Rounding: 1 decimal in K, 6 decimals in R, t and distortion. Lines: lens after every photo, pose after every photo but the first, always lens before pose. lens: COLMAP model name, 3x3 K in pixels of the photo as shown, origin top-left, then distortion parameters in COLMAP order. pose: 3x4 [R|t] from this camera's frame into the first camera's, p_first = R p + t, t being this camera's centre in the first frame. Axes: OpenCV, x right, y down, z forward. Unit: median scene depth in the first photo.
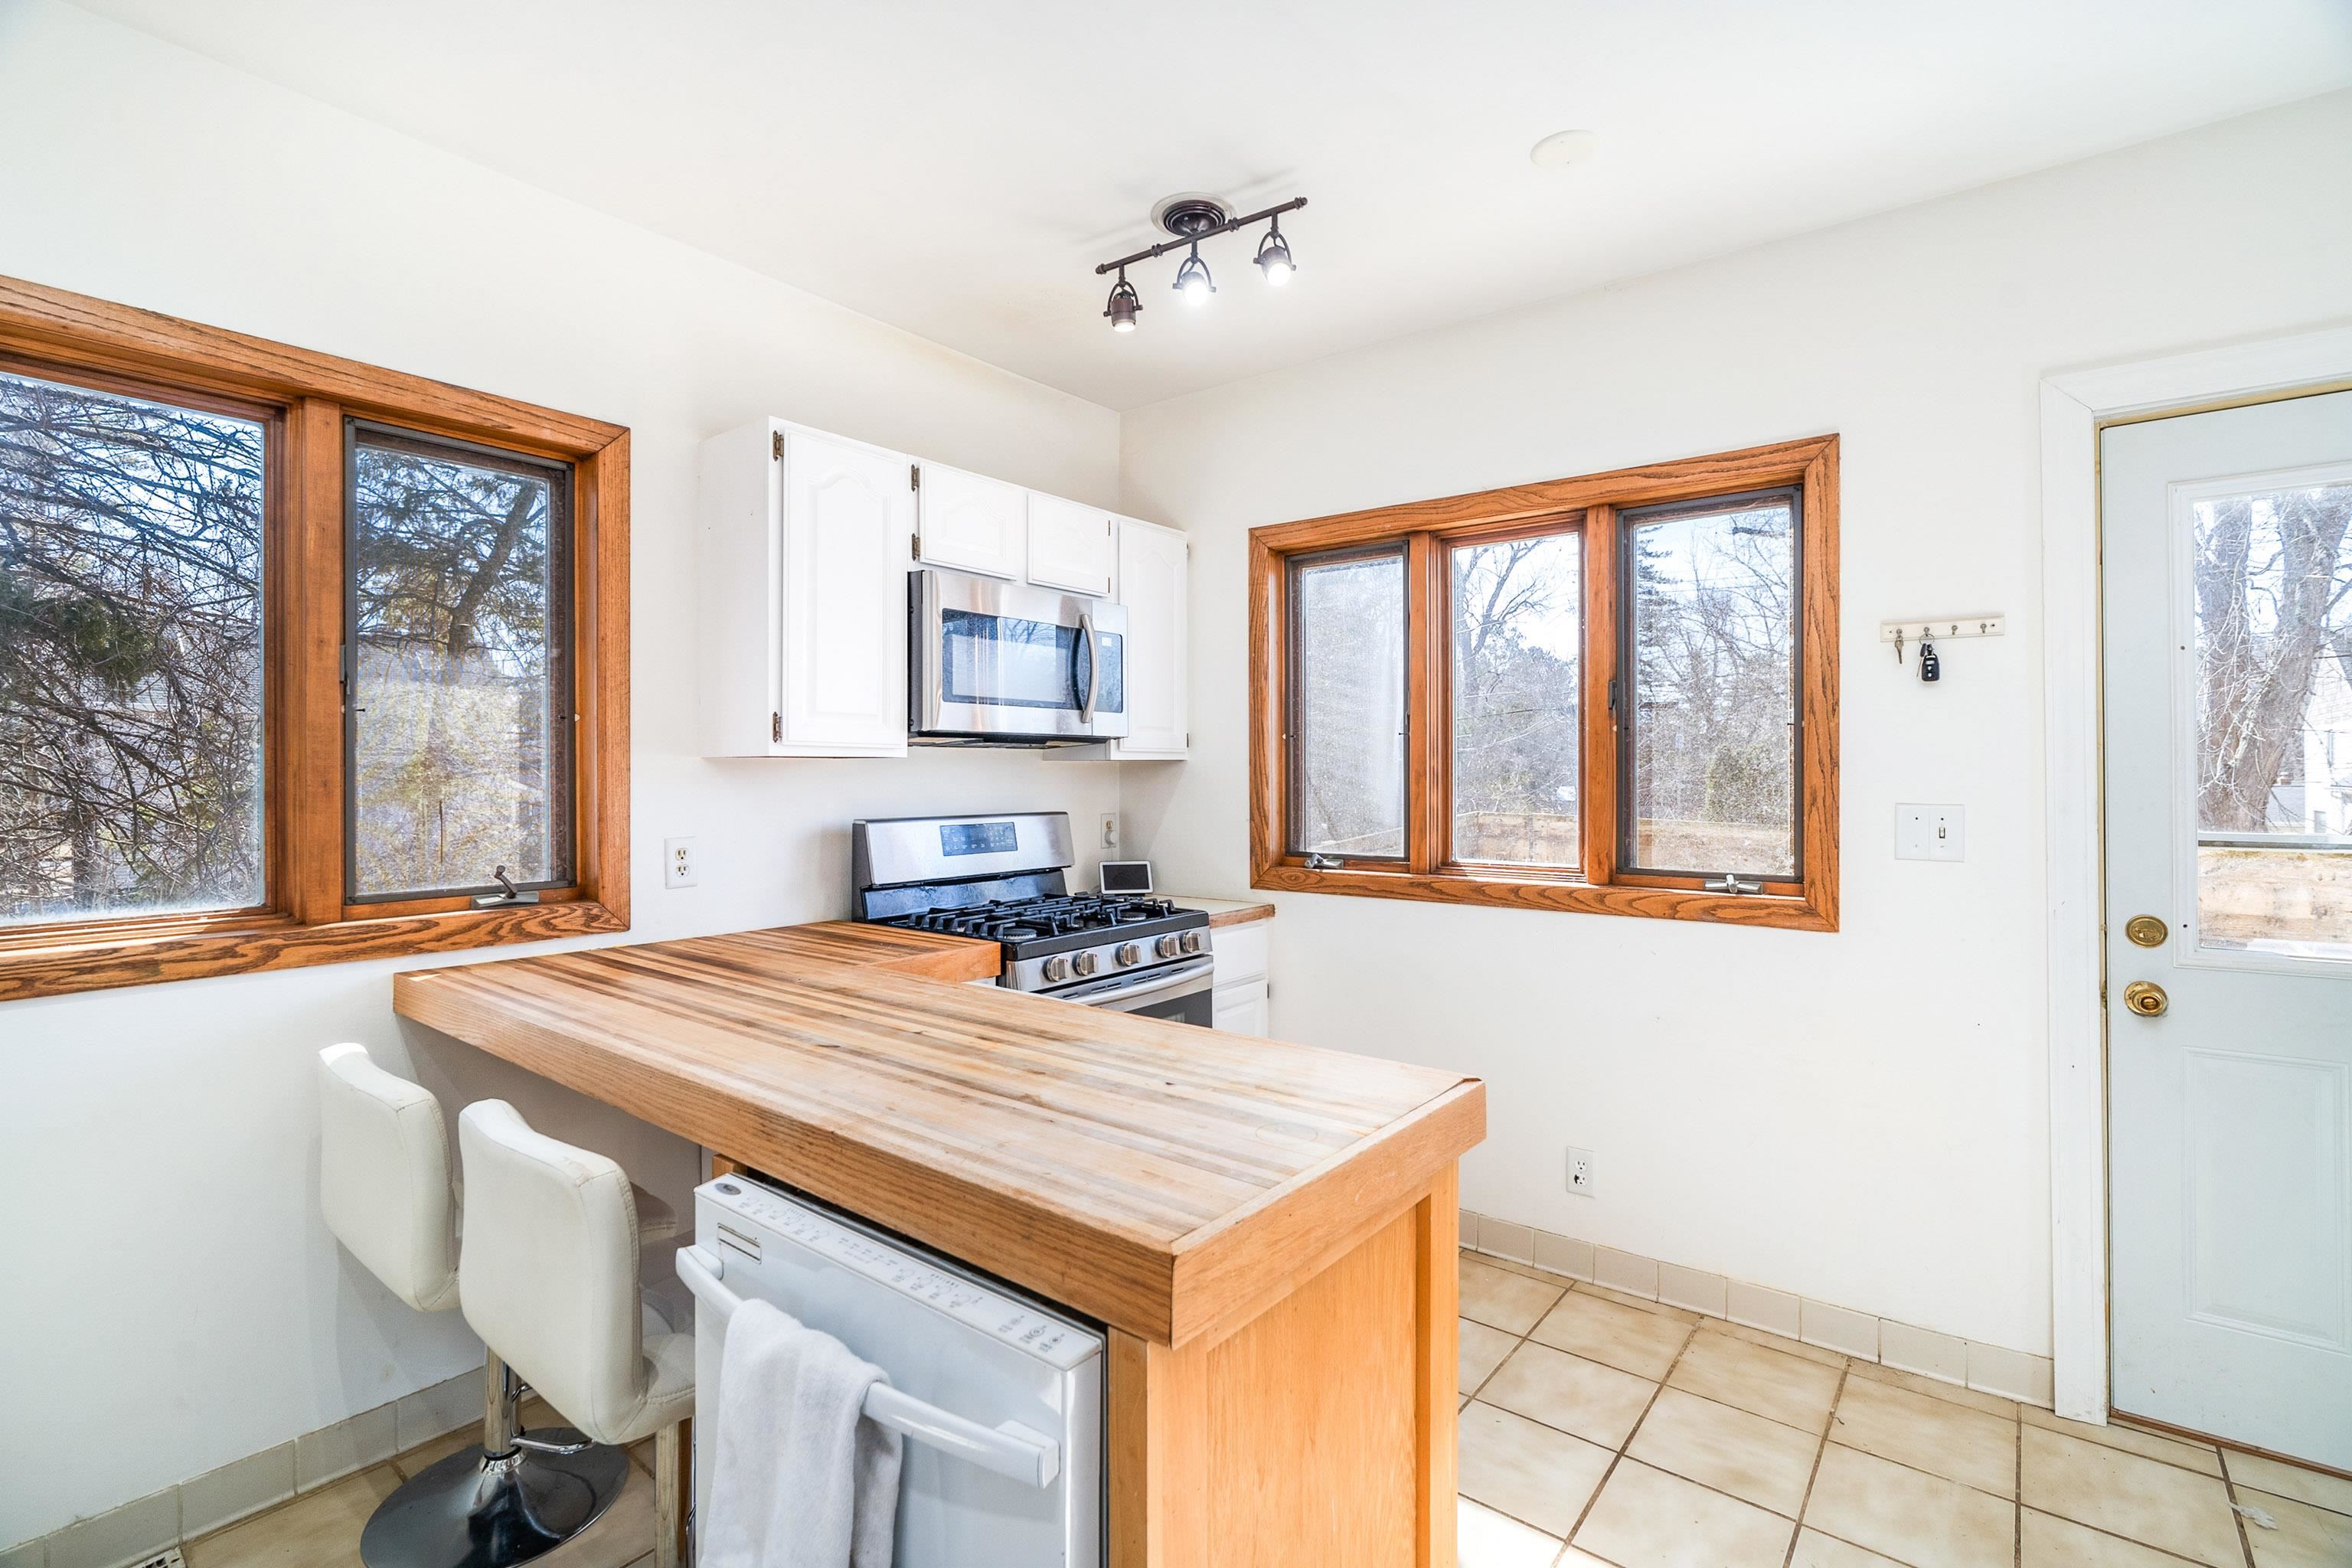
lens RADIAL K [[1065.9, 0, 1166.8], [0, 1065.9, 779.6], [0, 0, 1]] dist [-0.011248, 0.004748]
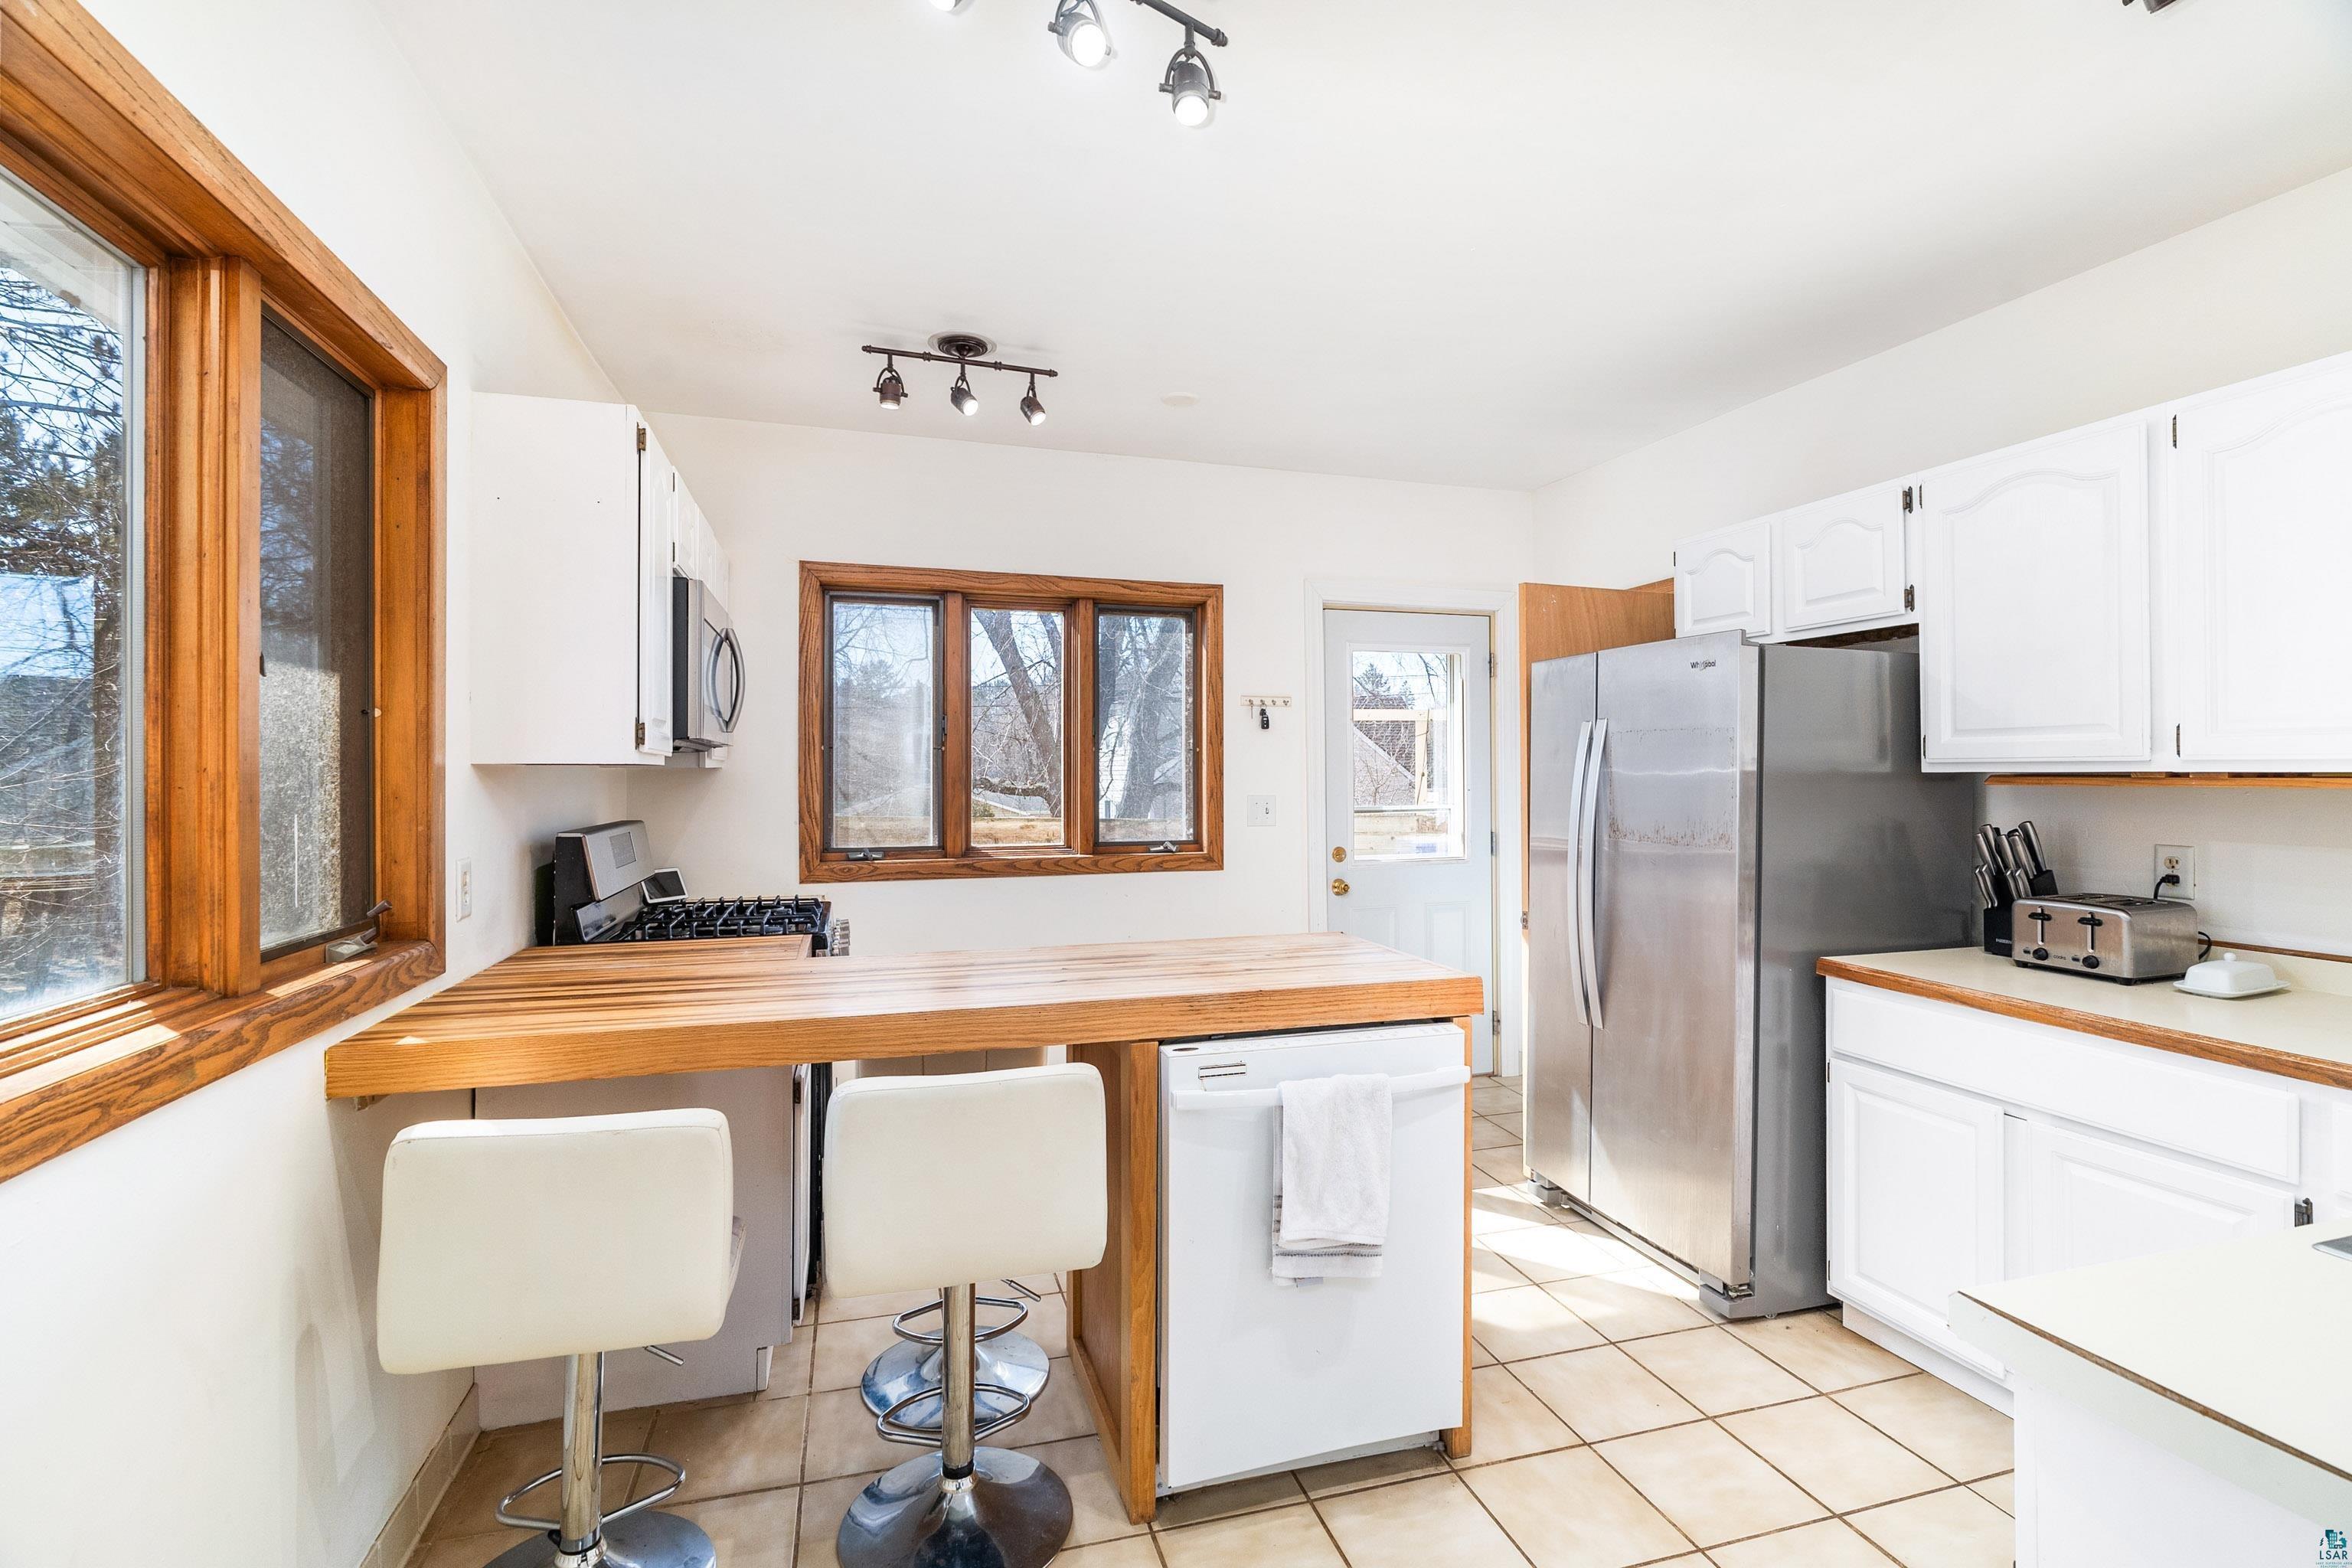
lens RADIAL K [[1065.9, 0, 1172.9], [0, 1065.9, 779.4], [0, 0, 1]] dist [-0.011248, 0.004748]
pose [[0.571392, -0.002966, 0.820672, -0.871564], [0.006814, 0.999976, -0.001130, -0.003760], [-0.820649, 0.006237, 0.571399, 0.063932]]
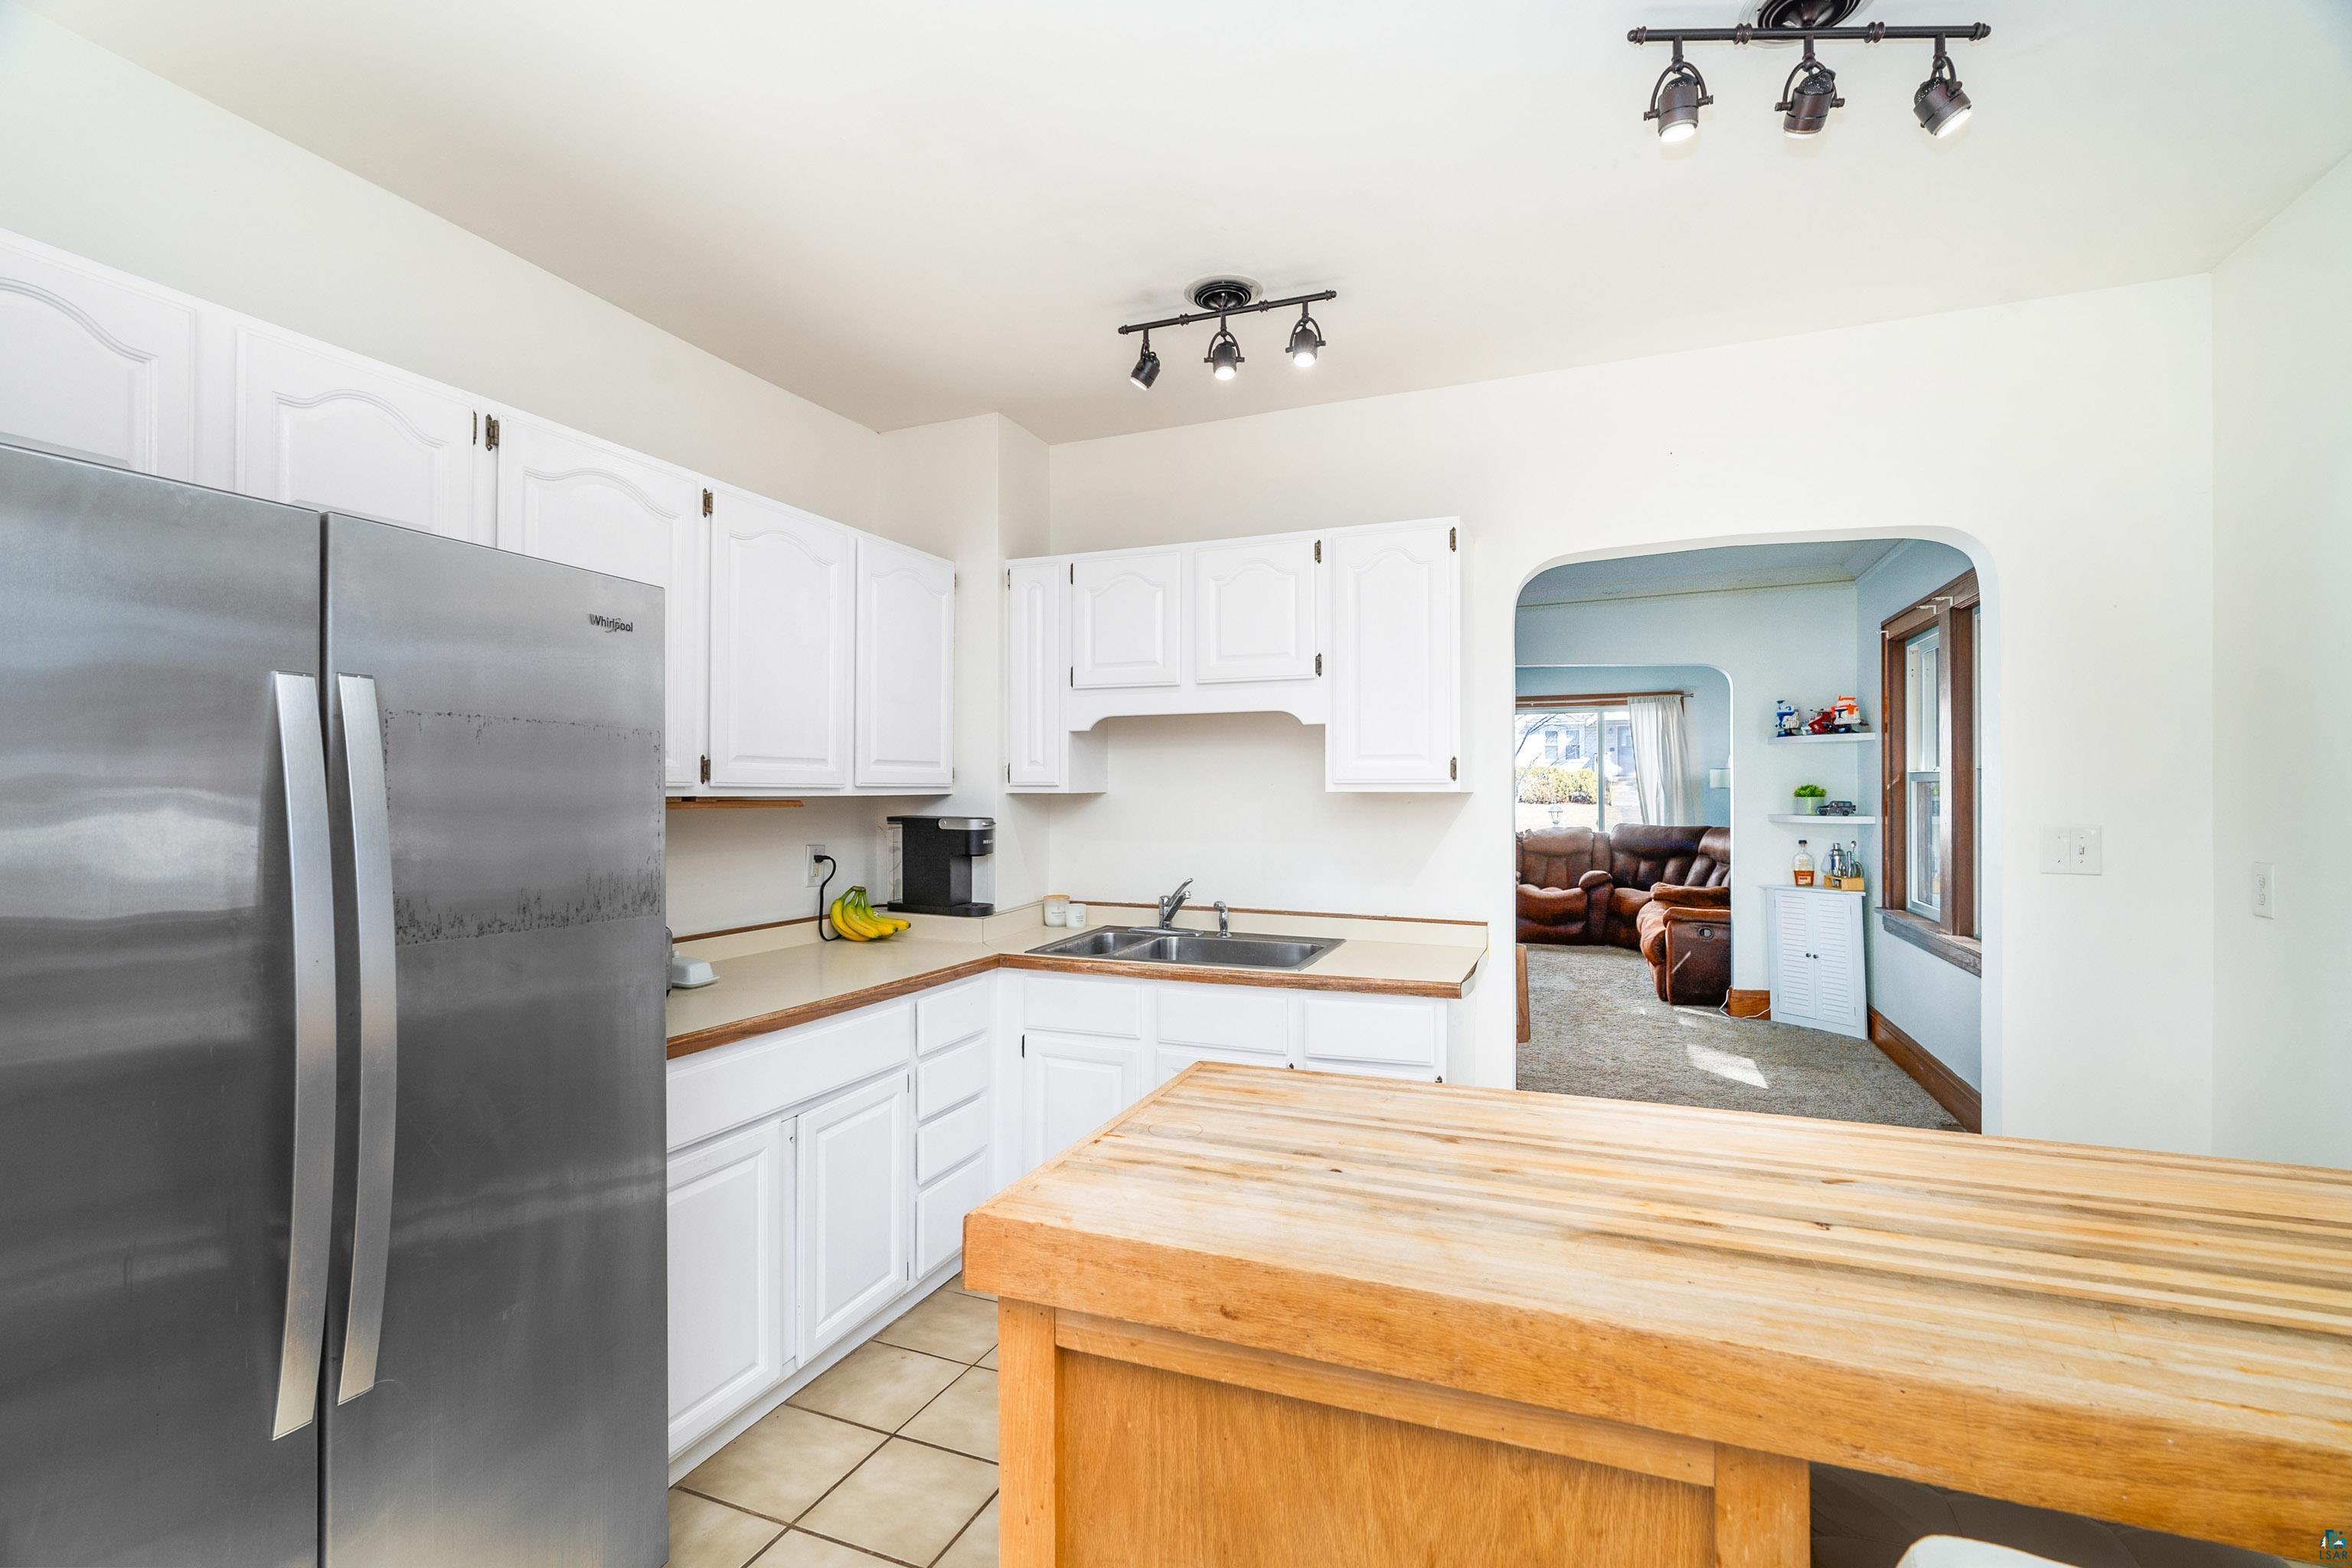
lens RADIAL K [[1065.9, 0, 1173.3], [0, 1065.9, 785.0], [0, 0, 1]] dist [-0.011248, 0.004748]
pose [[-0.958393, 0.005296, -0.285402, 0.218990], [0.004863, 0.999986, 0.002225, -0.017807], [0.285410, 0.000745, -0.958405, 1.046674]]
